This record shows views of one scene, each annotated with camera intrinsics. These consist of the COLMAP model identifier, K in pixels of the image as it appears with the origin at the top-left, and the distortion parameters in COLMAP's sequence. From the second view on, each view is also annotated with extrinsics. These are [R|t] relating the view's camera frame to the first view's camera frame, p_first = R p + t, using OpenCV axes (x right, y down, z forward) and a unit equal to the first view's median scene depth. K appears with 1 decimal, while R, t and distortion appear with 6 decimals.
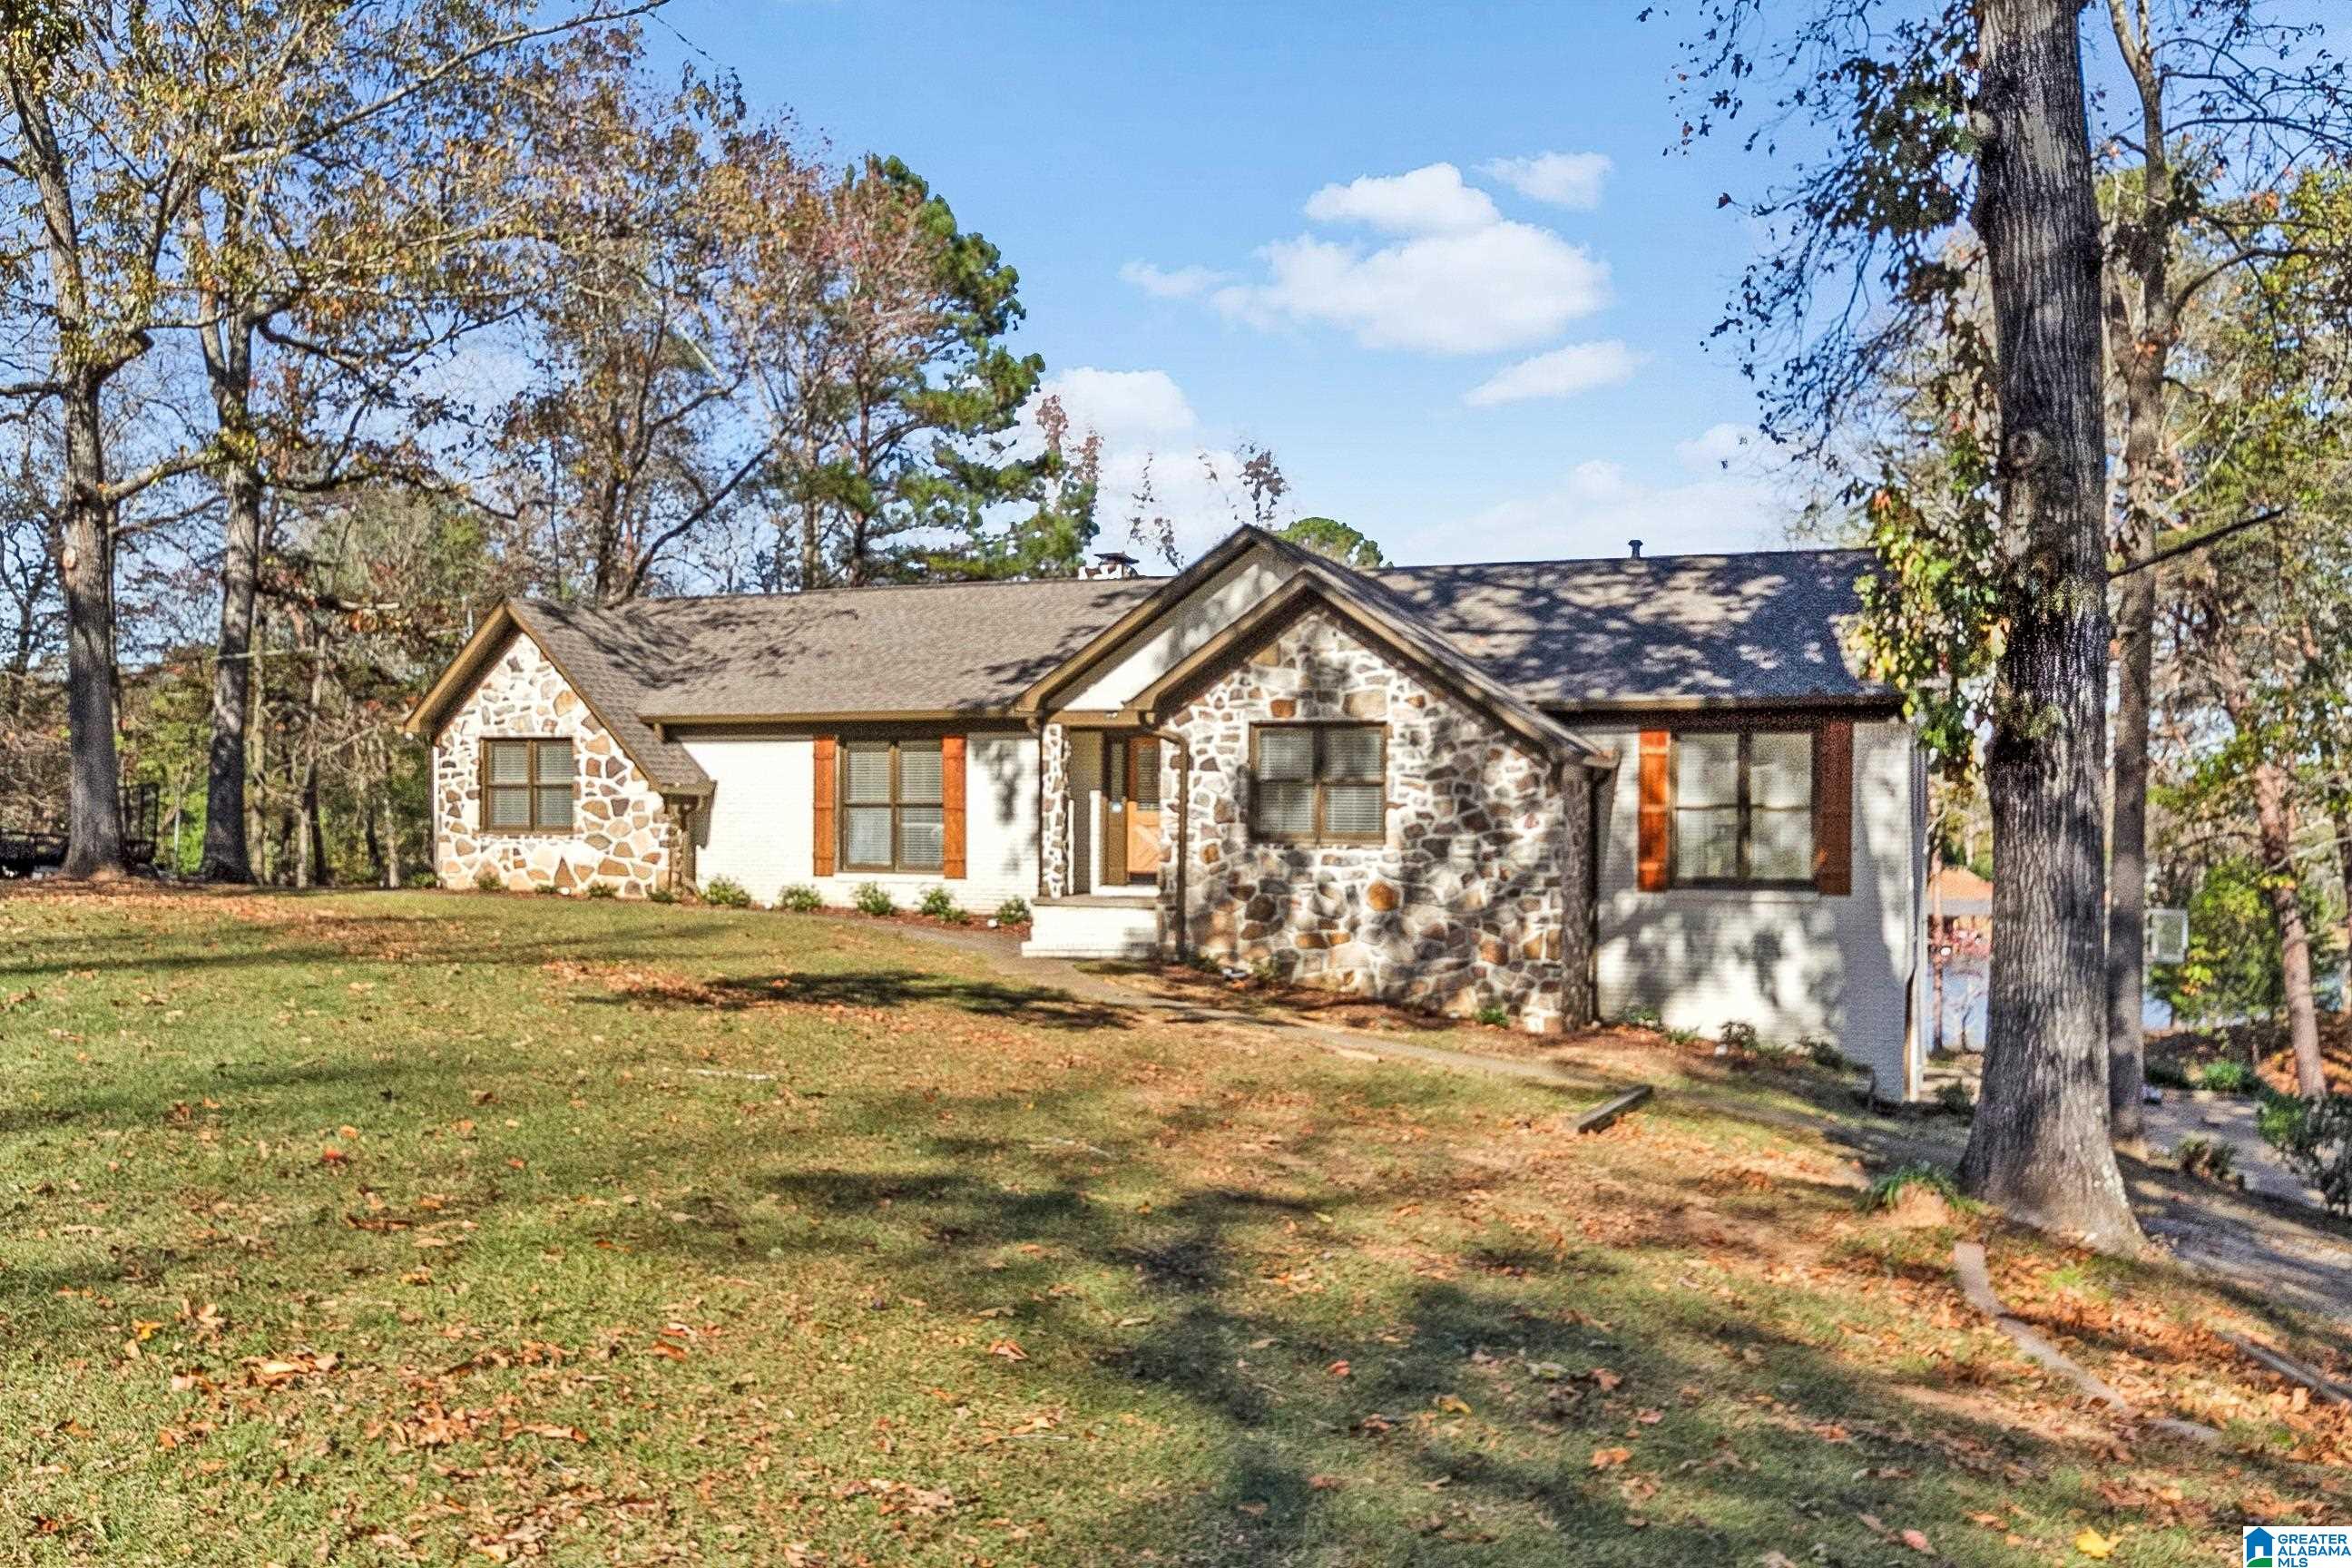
lens RADIAL K [[2035.1, 0, 1167.8], [0, 2035.1, 807.1], [0, 0, 1]] dist [0.000404, 0.009922]
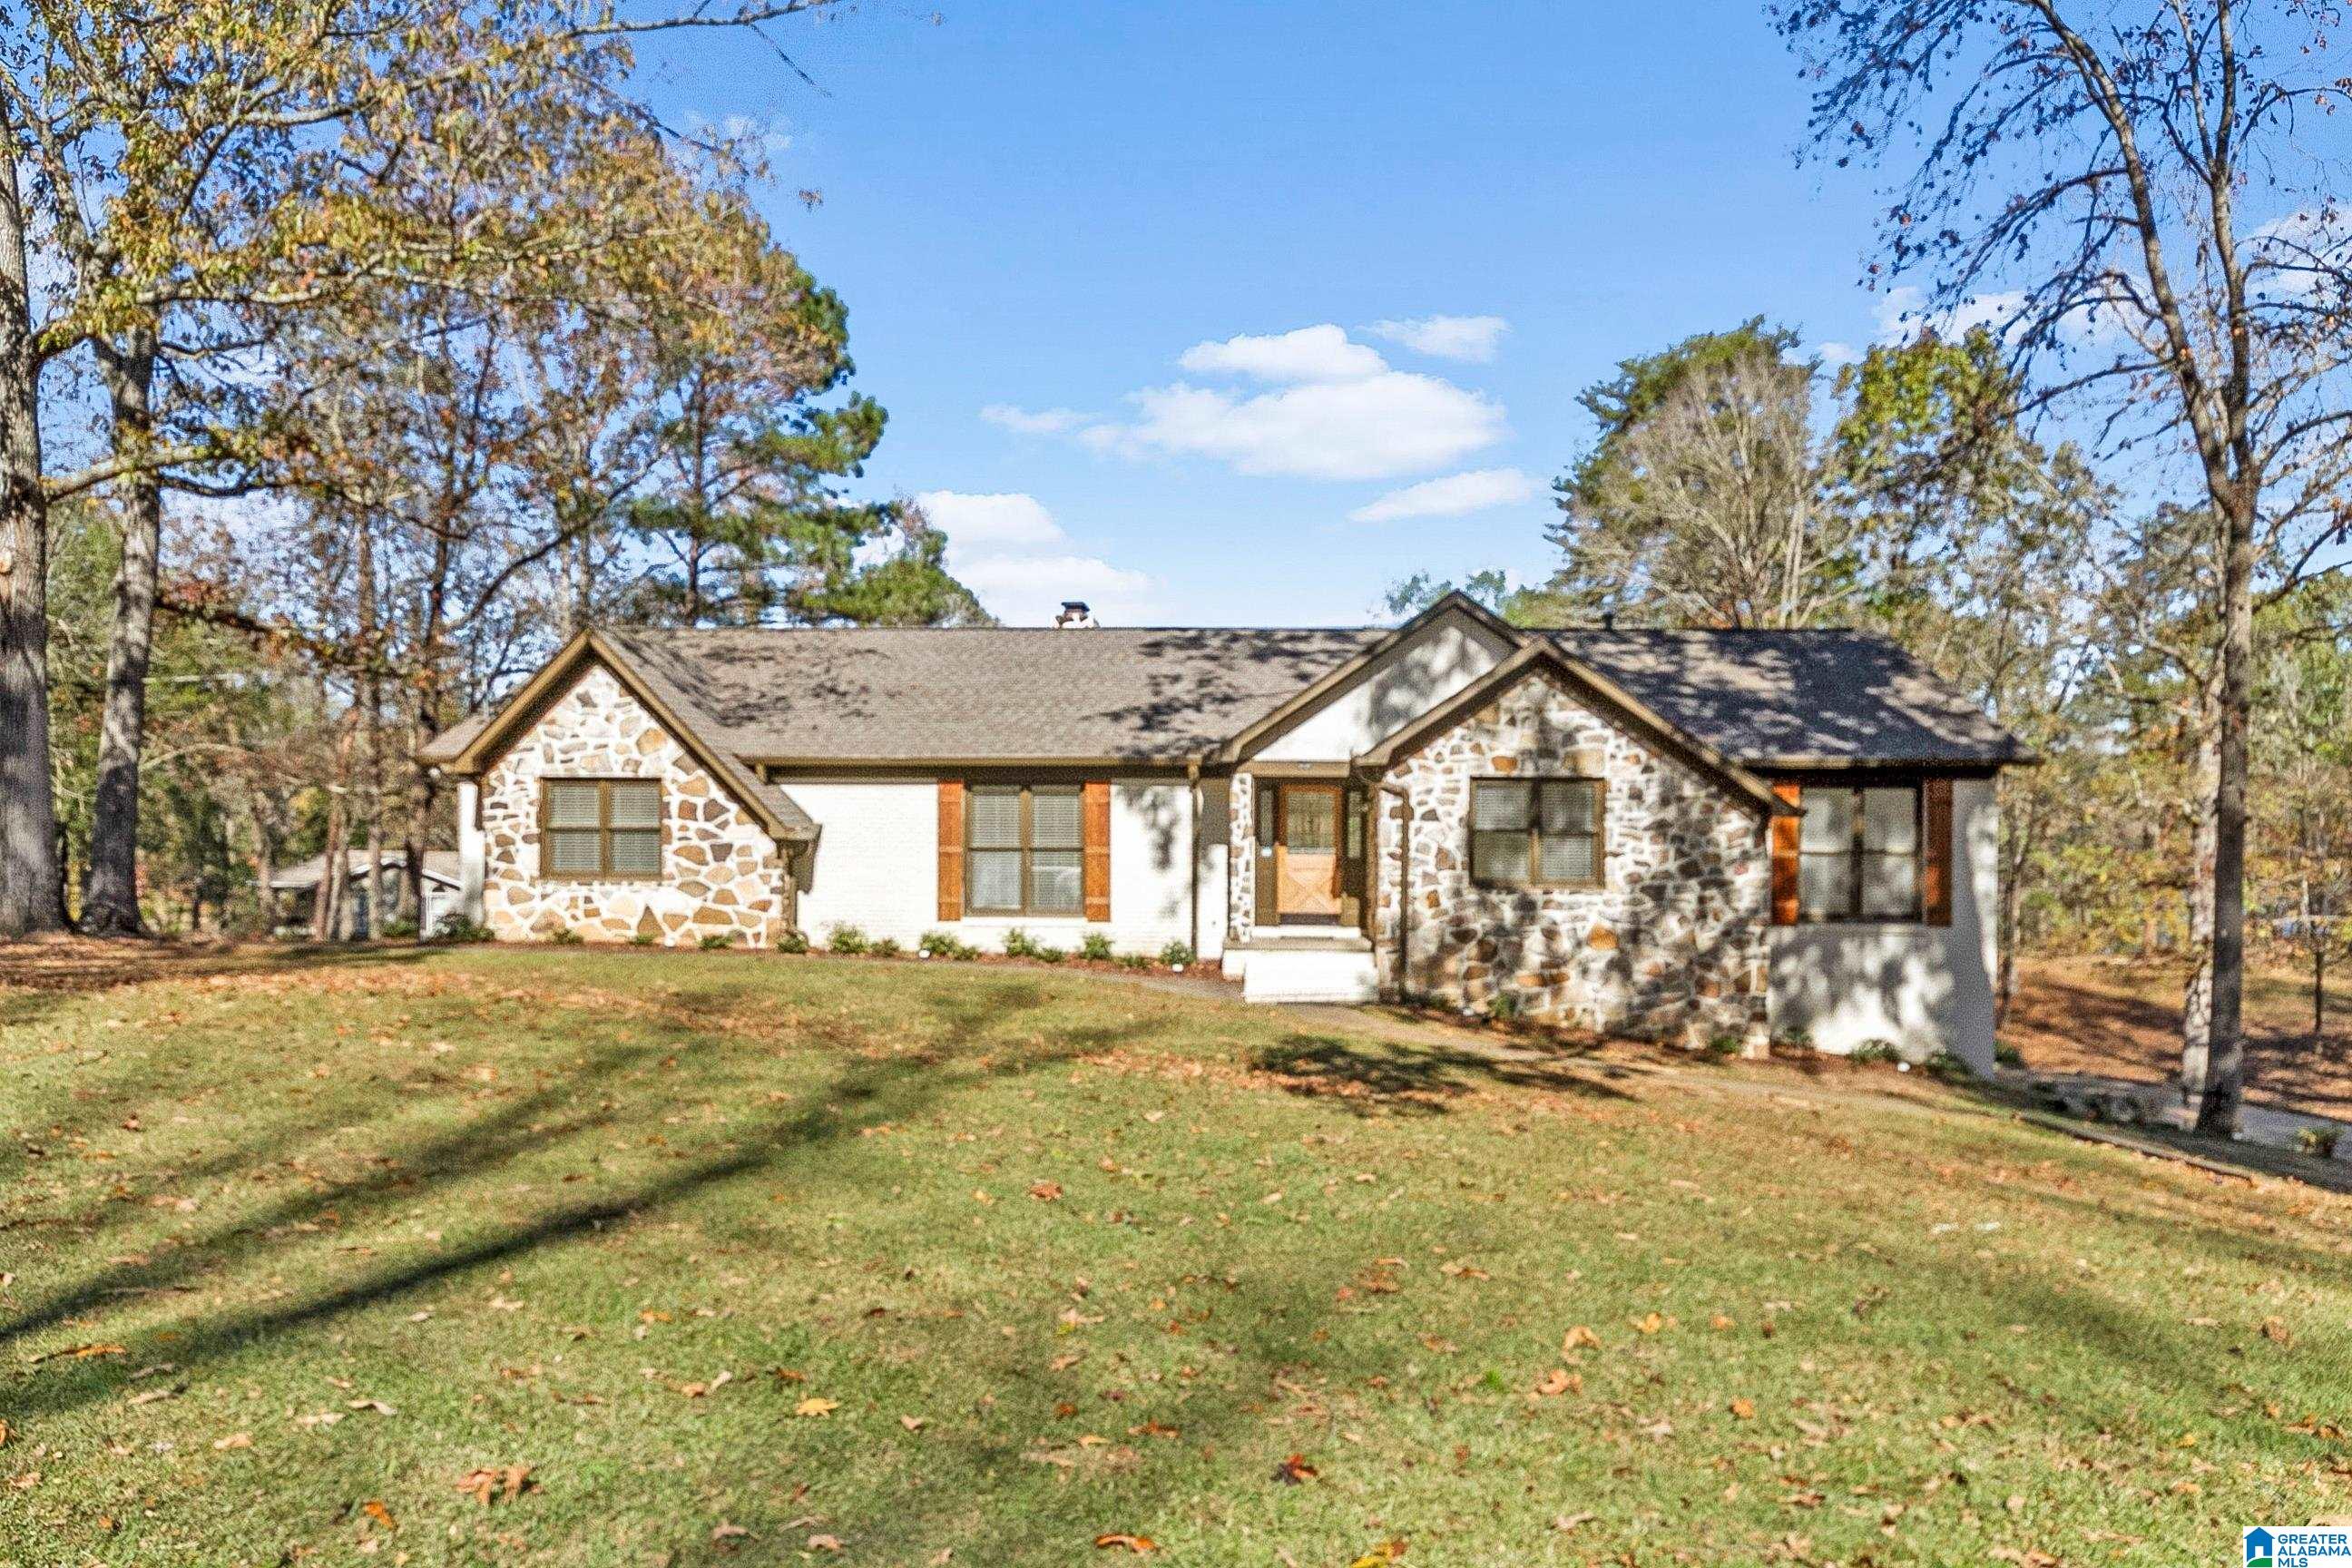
lens RADIAL K [[1702.3, 0, 1176.0], [0, 1702.3, 784.0], [0, 0, 1]] dist [0.013030, -0.001114]
pose [[0.943691, 0.005826, 0.330778, -0.344768], [-0.000478, 0.999868, -0.016246, -0.019759], [-0.330829, 0.015173, 0.943569, 0.182642]]
